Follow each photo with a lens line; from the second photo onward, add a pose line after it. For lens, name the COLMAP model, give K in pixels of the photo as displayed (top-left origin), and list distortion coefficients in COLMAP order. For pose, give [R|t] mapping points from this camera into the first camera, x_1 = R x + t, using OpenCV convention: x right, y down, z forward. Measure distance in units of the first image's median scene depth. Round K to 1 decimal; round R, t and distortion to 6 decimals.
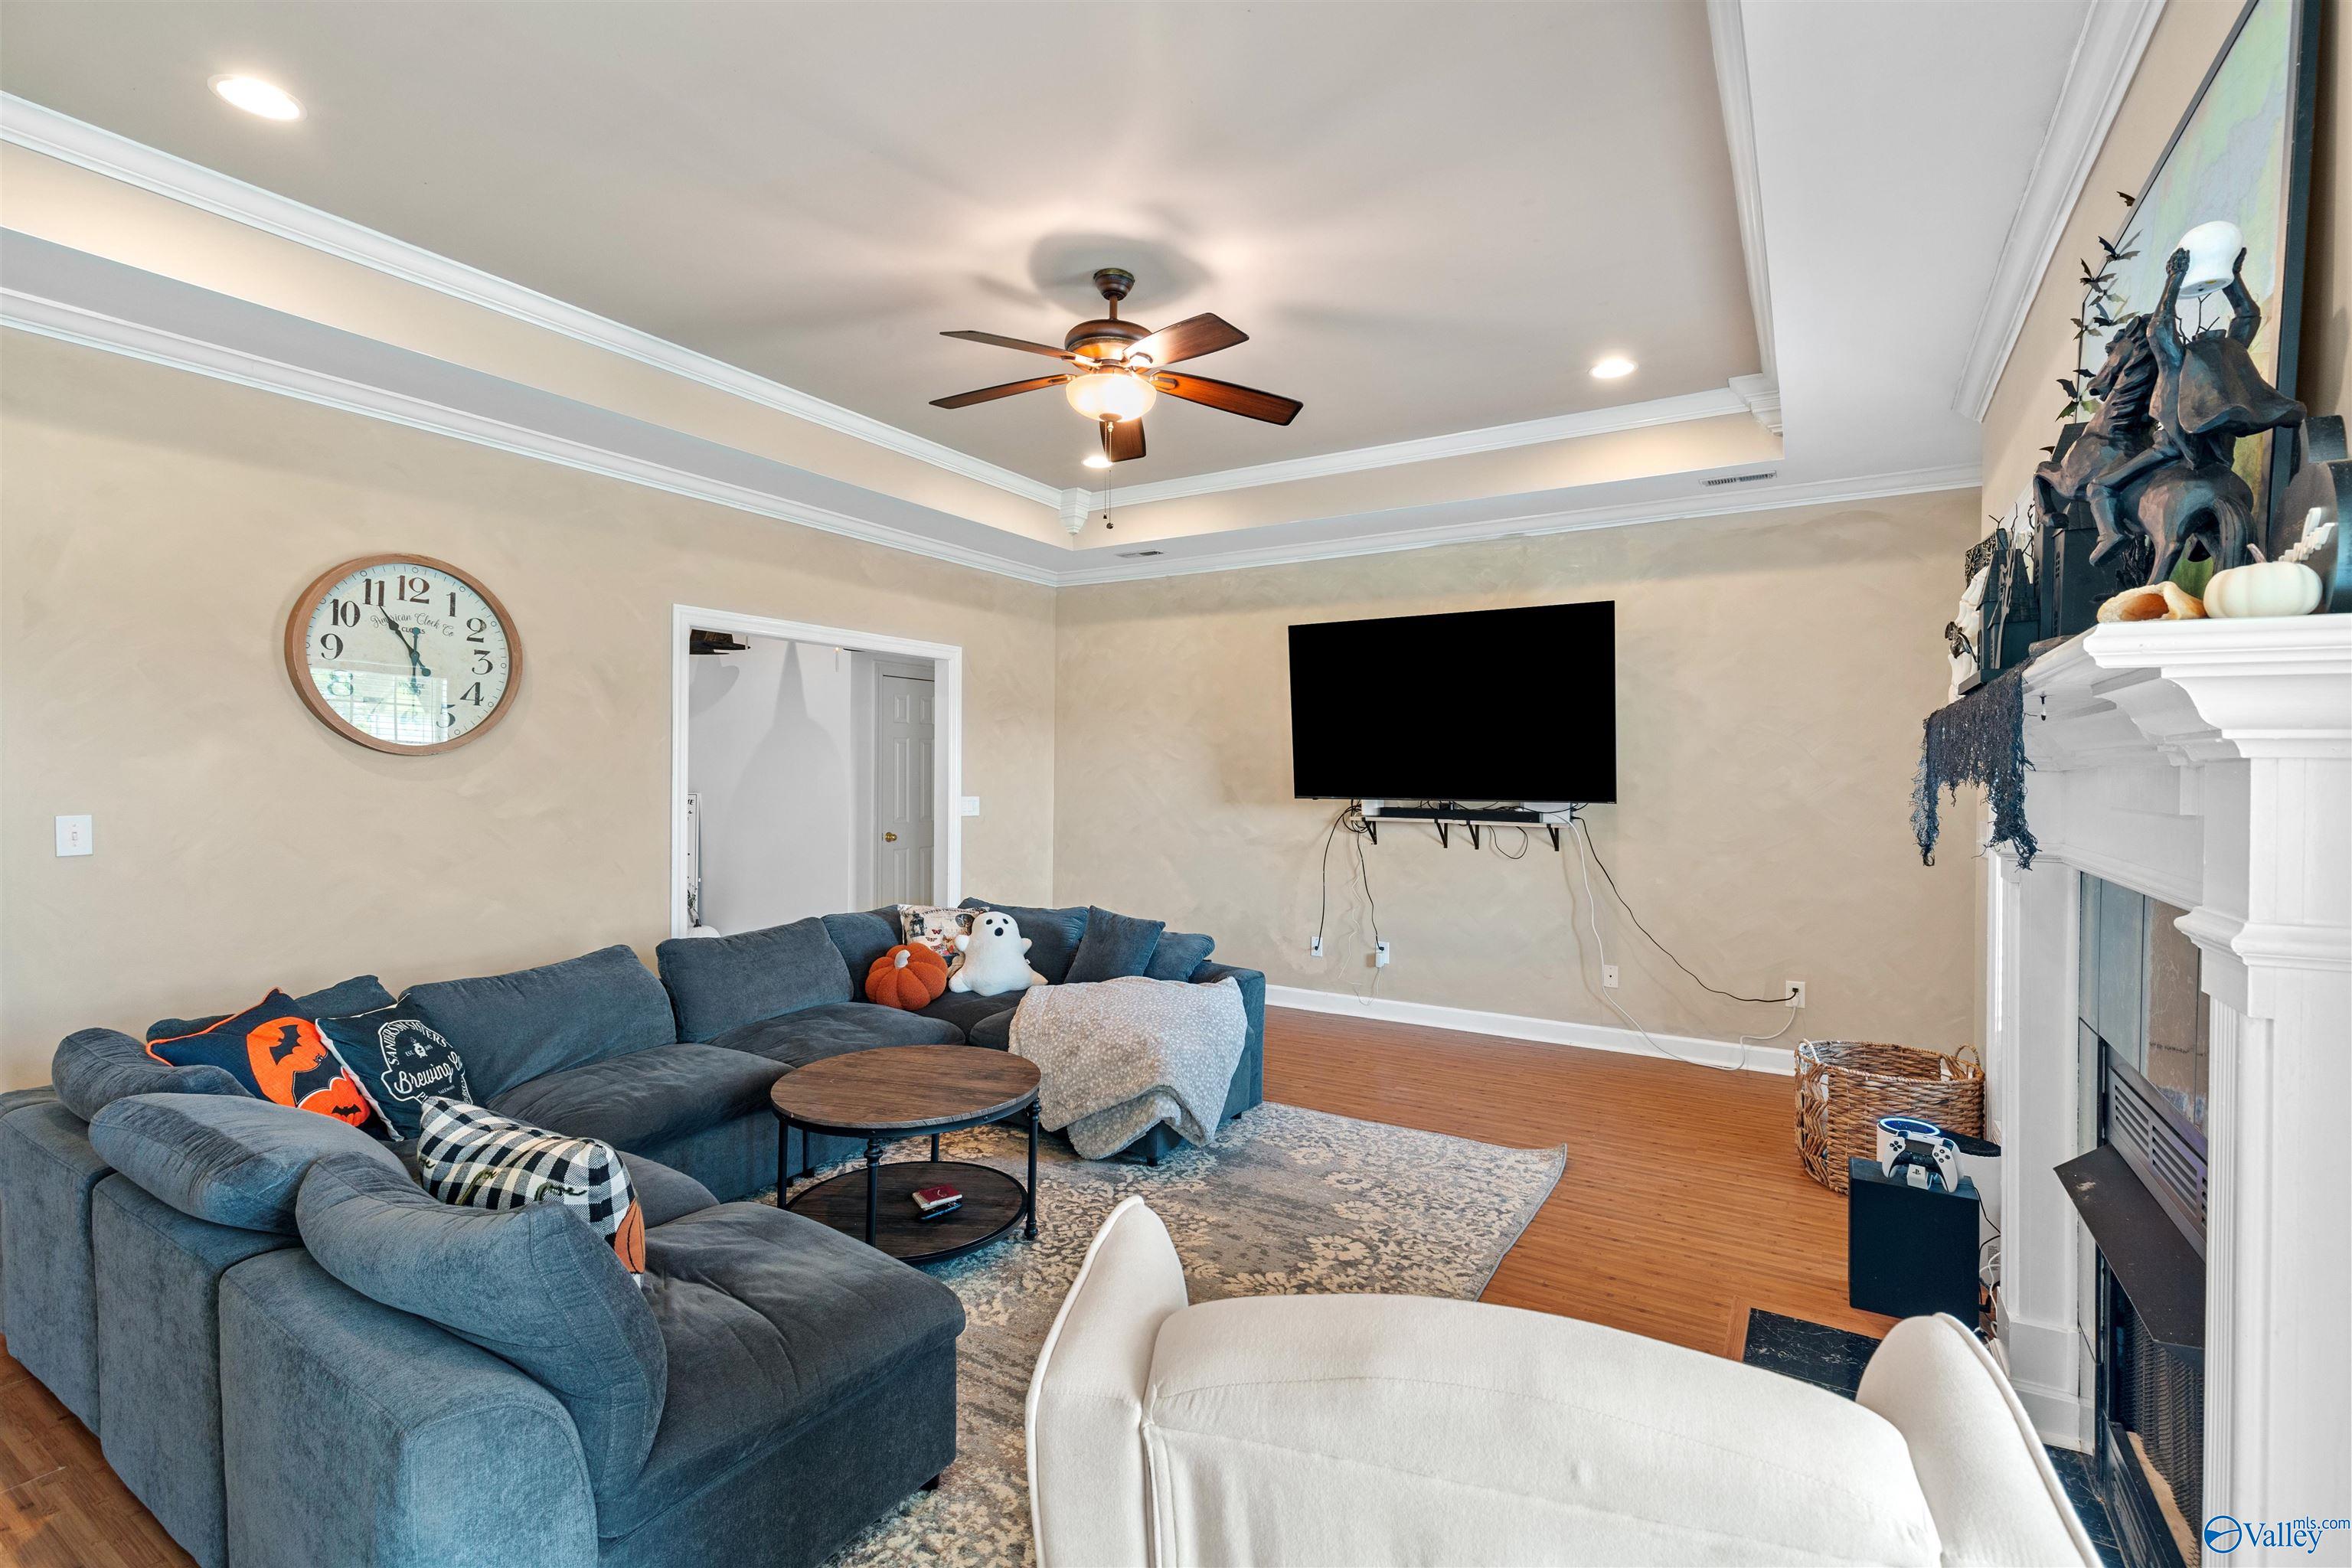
lens RADIAL K [[1044.8, 0, 1176.0], [0, 1044.8, 784.0], [0, 0, 1]] dist [0.001548, 0.000038]
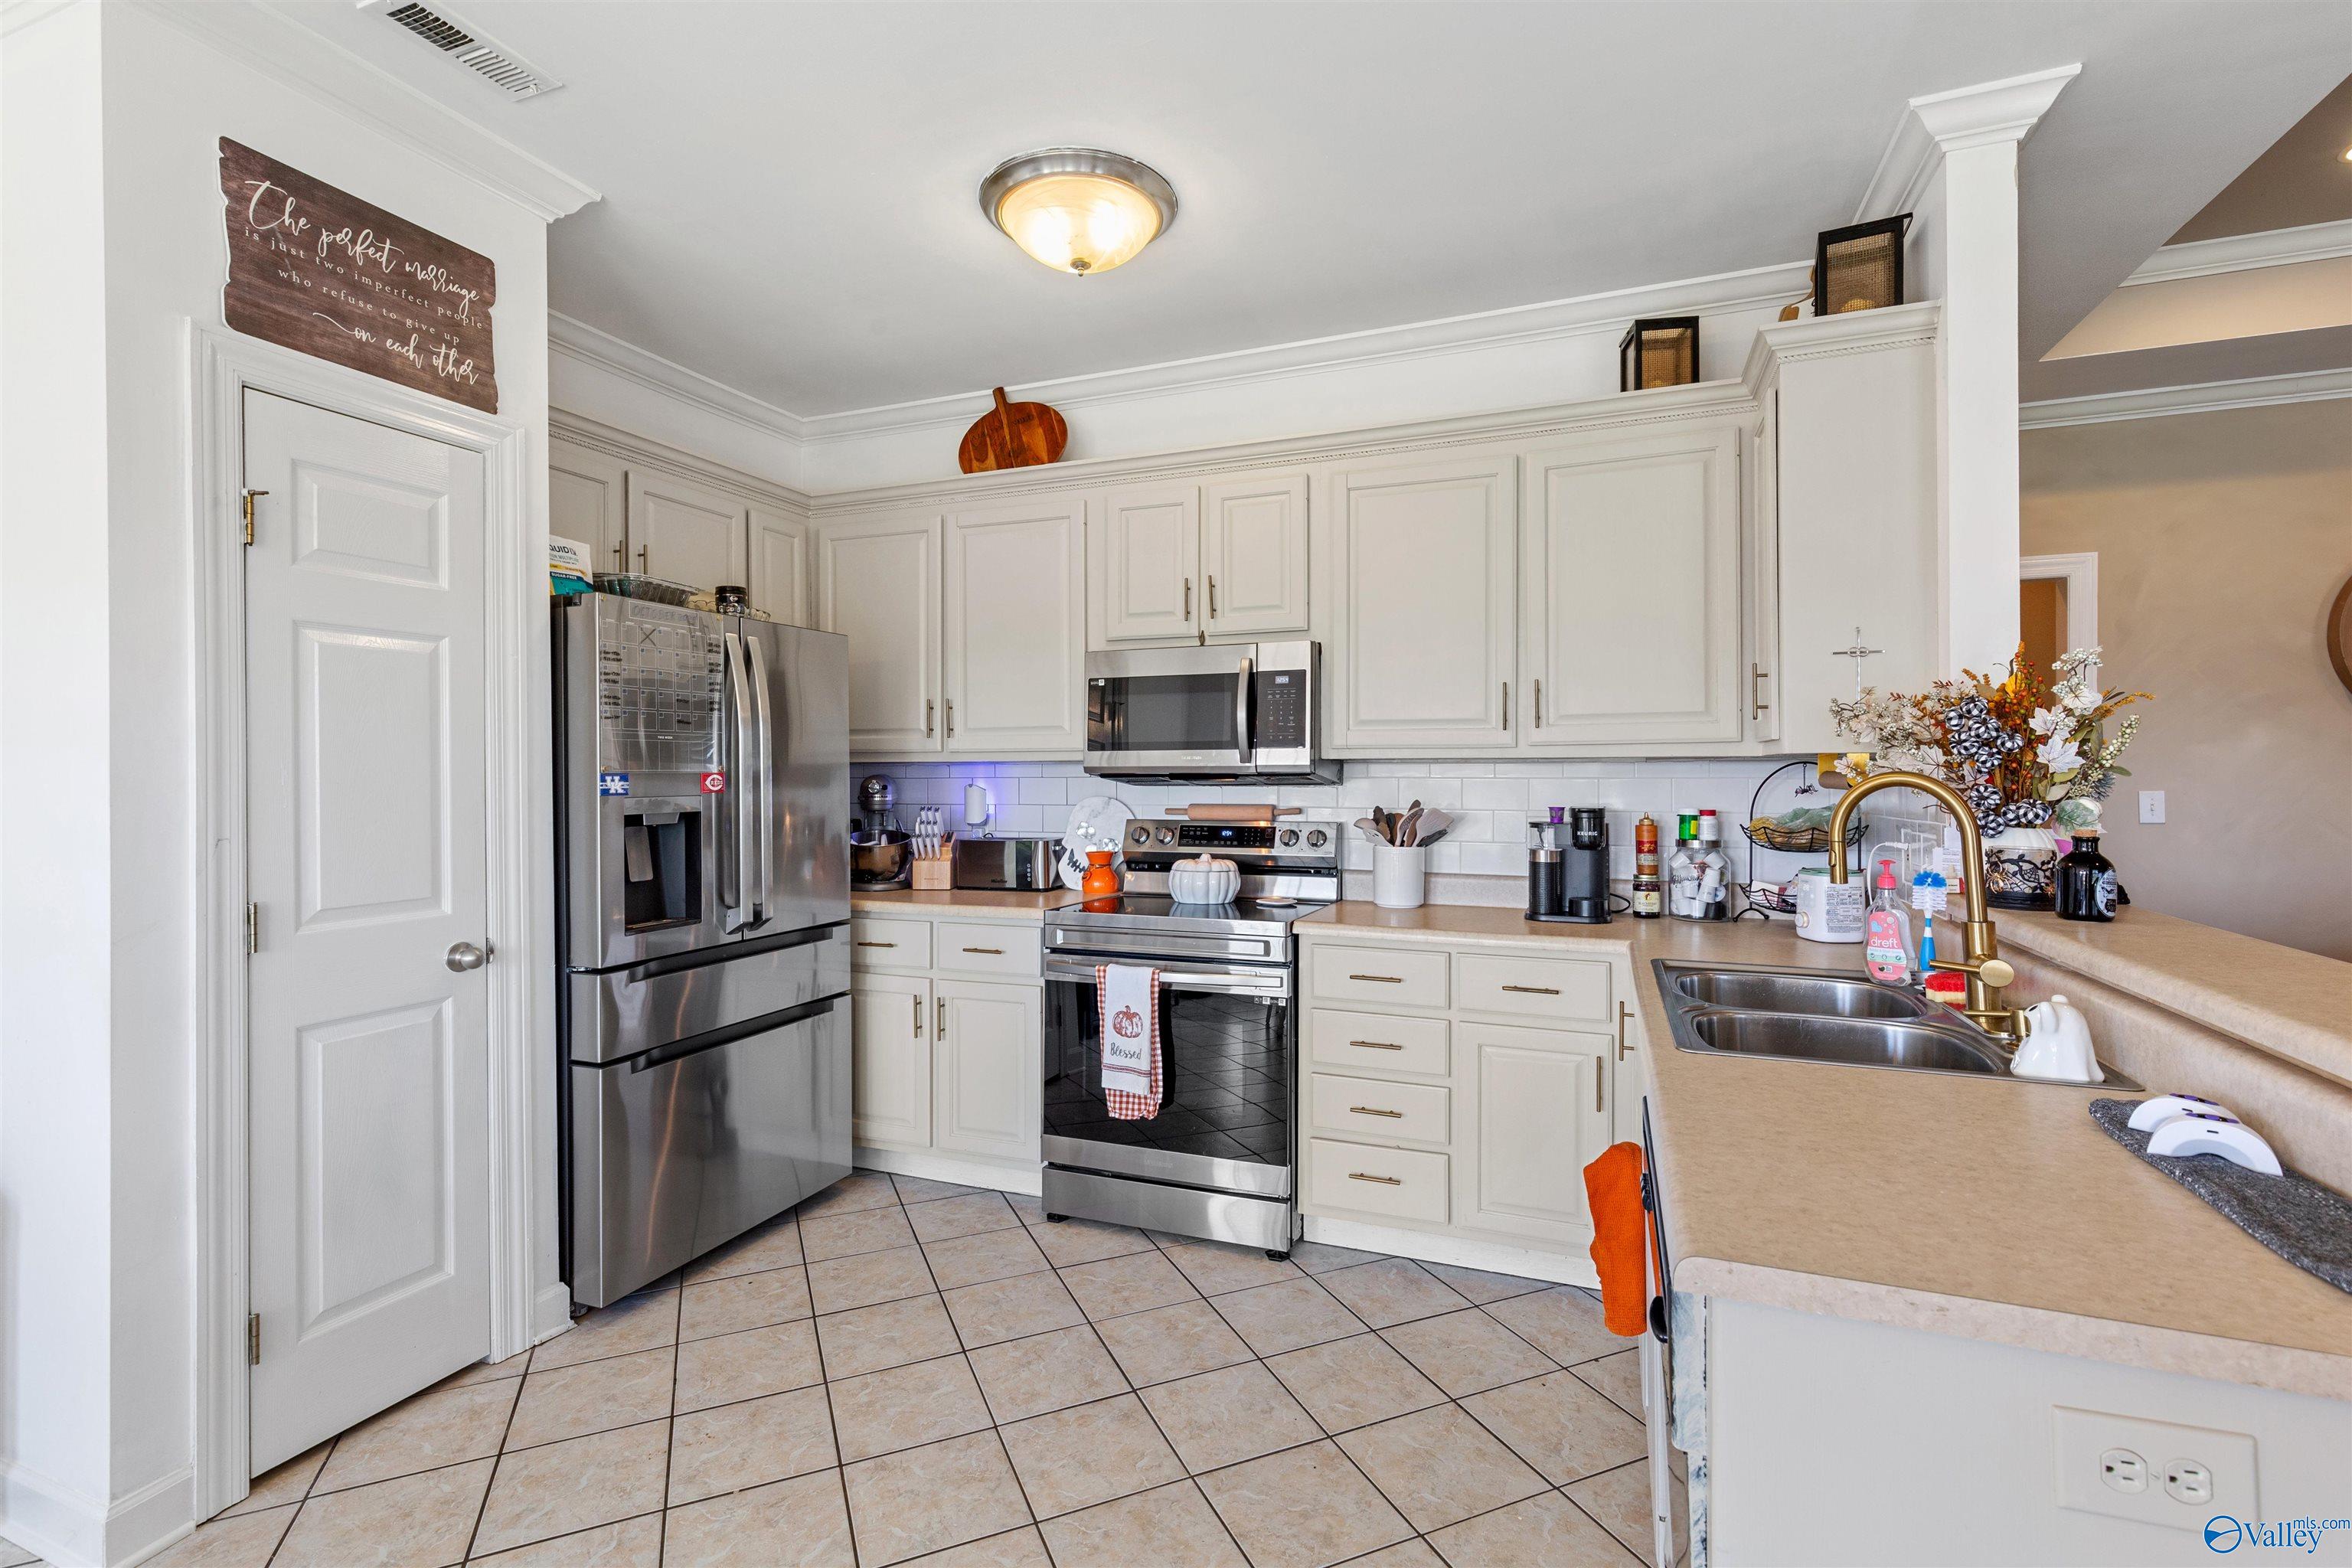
lens RADIAL K [[1067.0, 0, 1175.0], [0, 1067.0, 772.6], [0, 0, 1]] dist [0.001255, 0.000055]
pose [[0.175670, -0.006569, -0.984427, 0.004225], [-0.008483, 0.999931, -0.008187, 0.019053], [0.984413, 0.009789, 0.175602, -0.260500]]
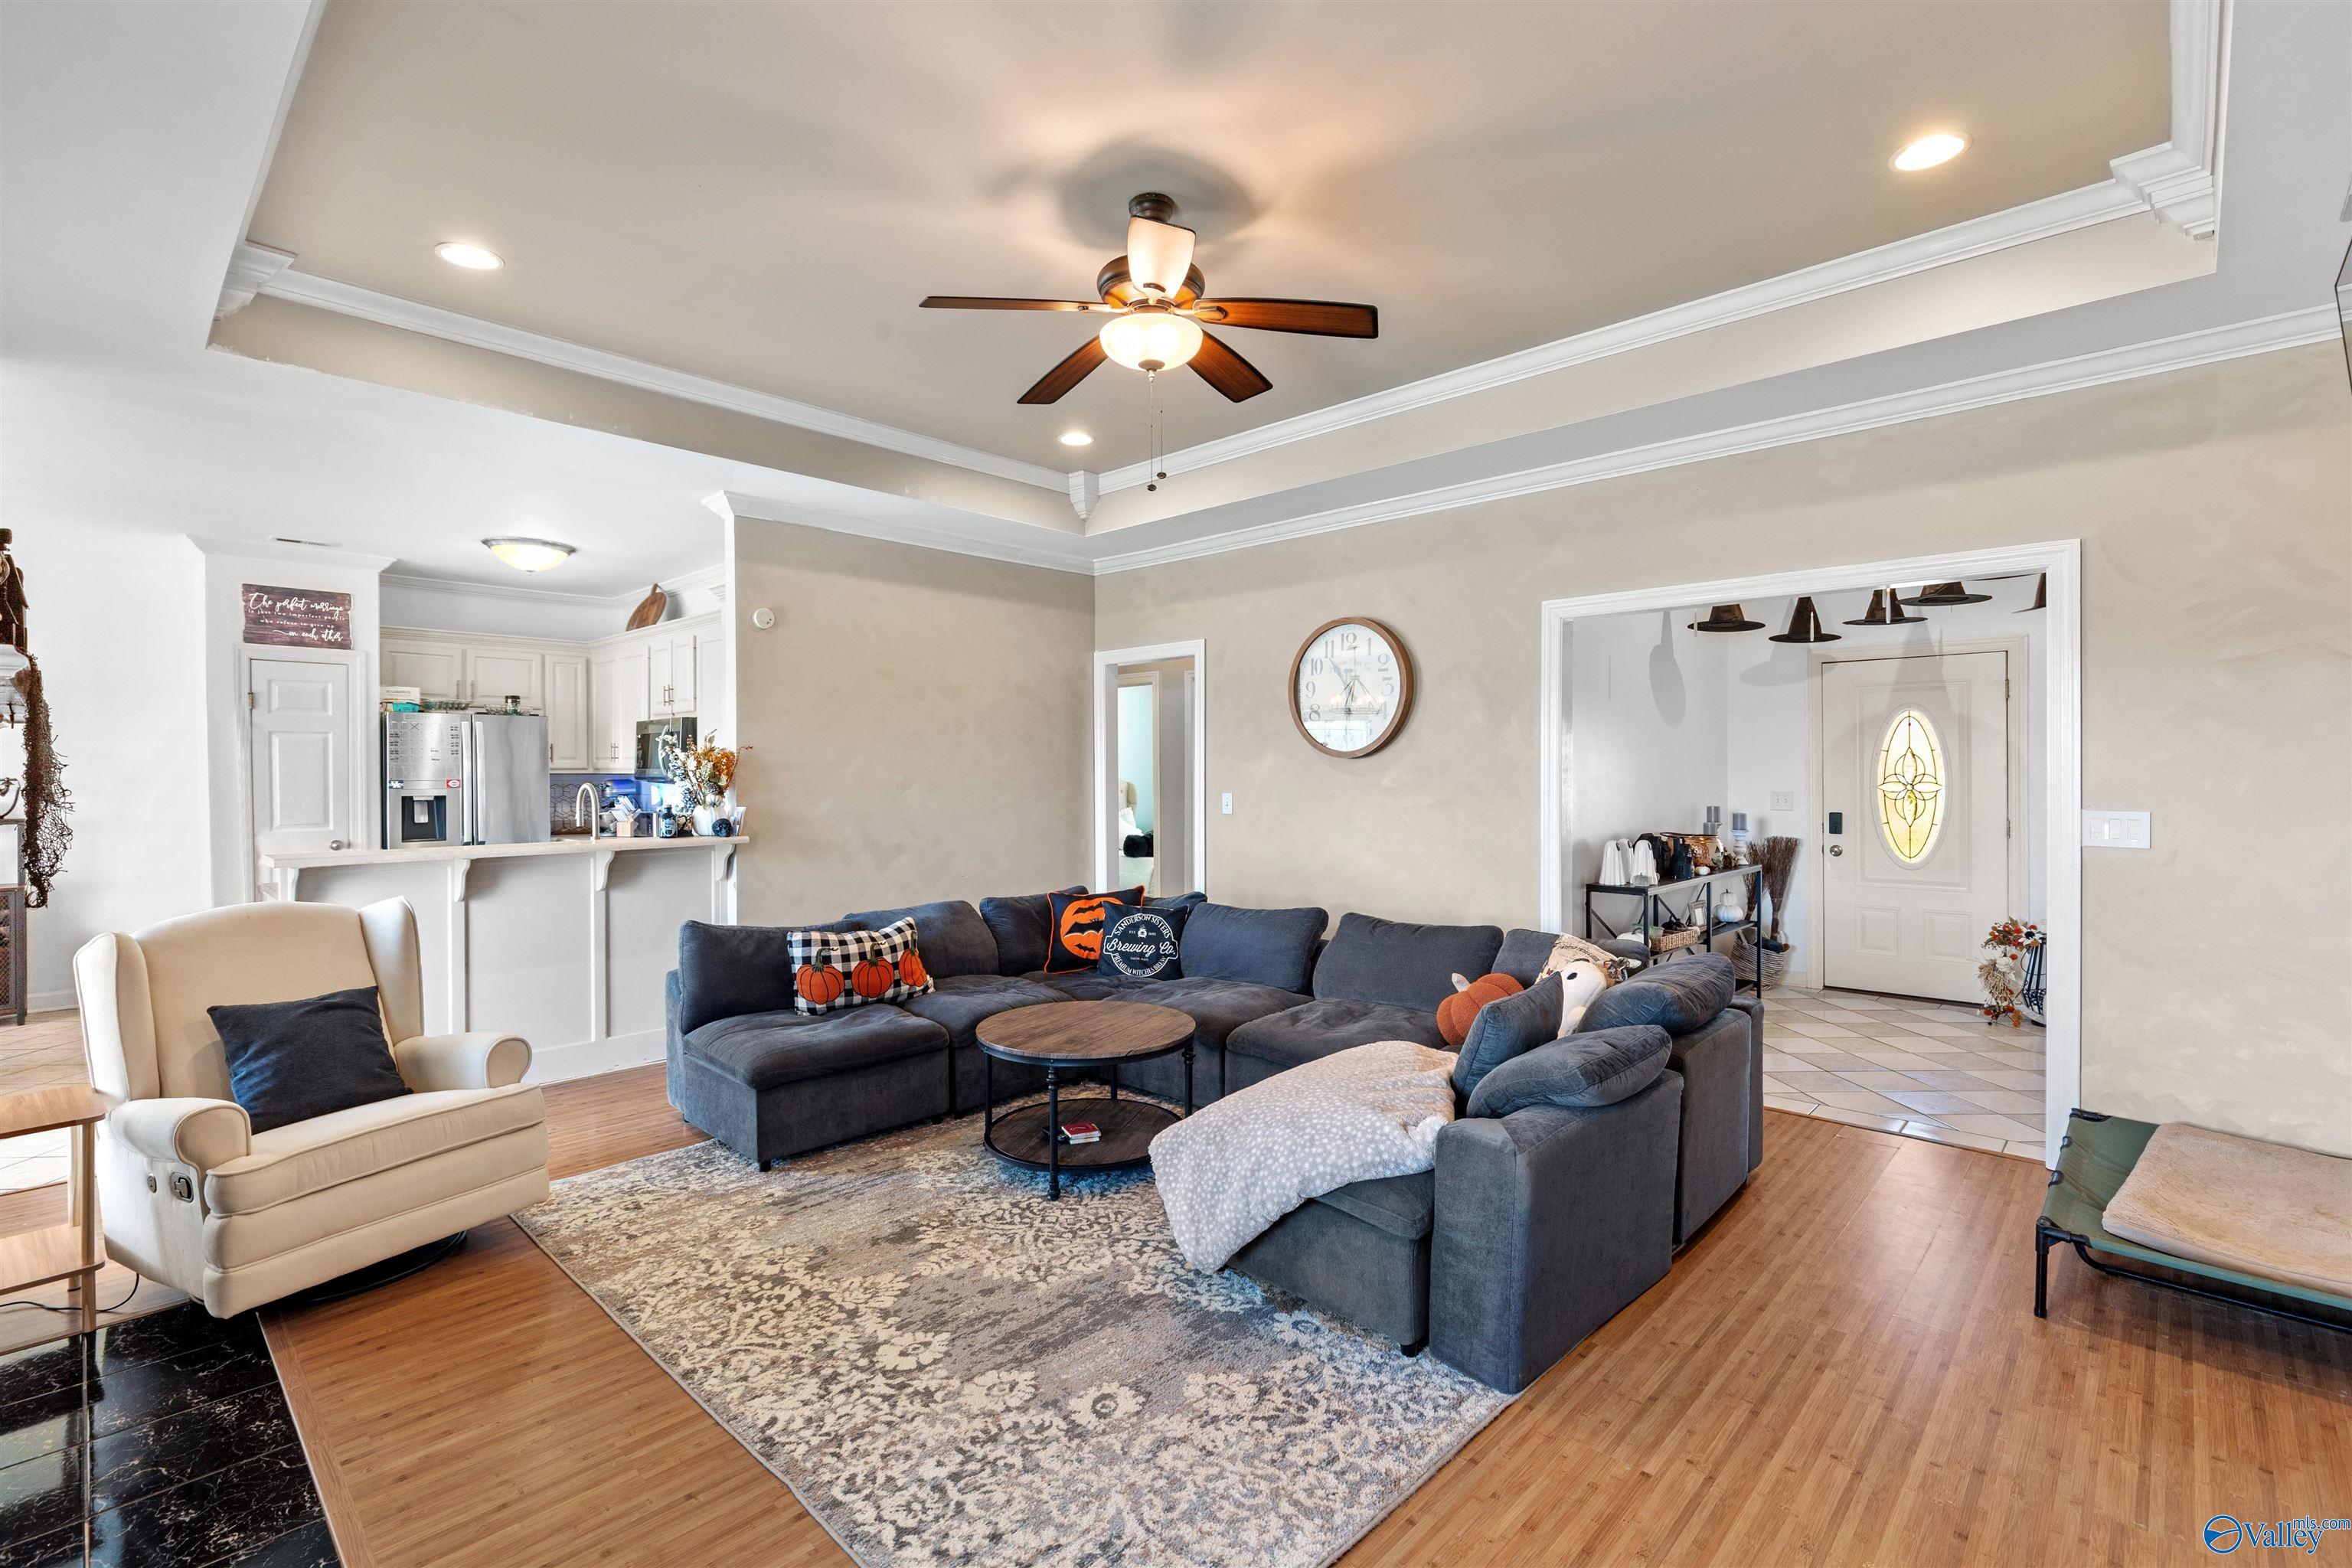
lens RADIAL K [[1053.0, 0, 1182.7], [0, 1053.0, 776.7], [0, 0, 1]] dist [-0.000846, -0.000113]
pose [[-0.204056, -0.004065, -0.978951, 0.593789], [-0.012729, 0.999918, -0.001498, 0.001565], [0.978876, 0.012156, -0.204091, 0.893840]]
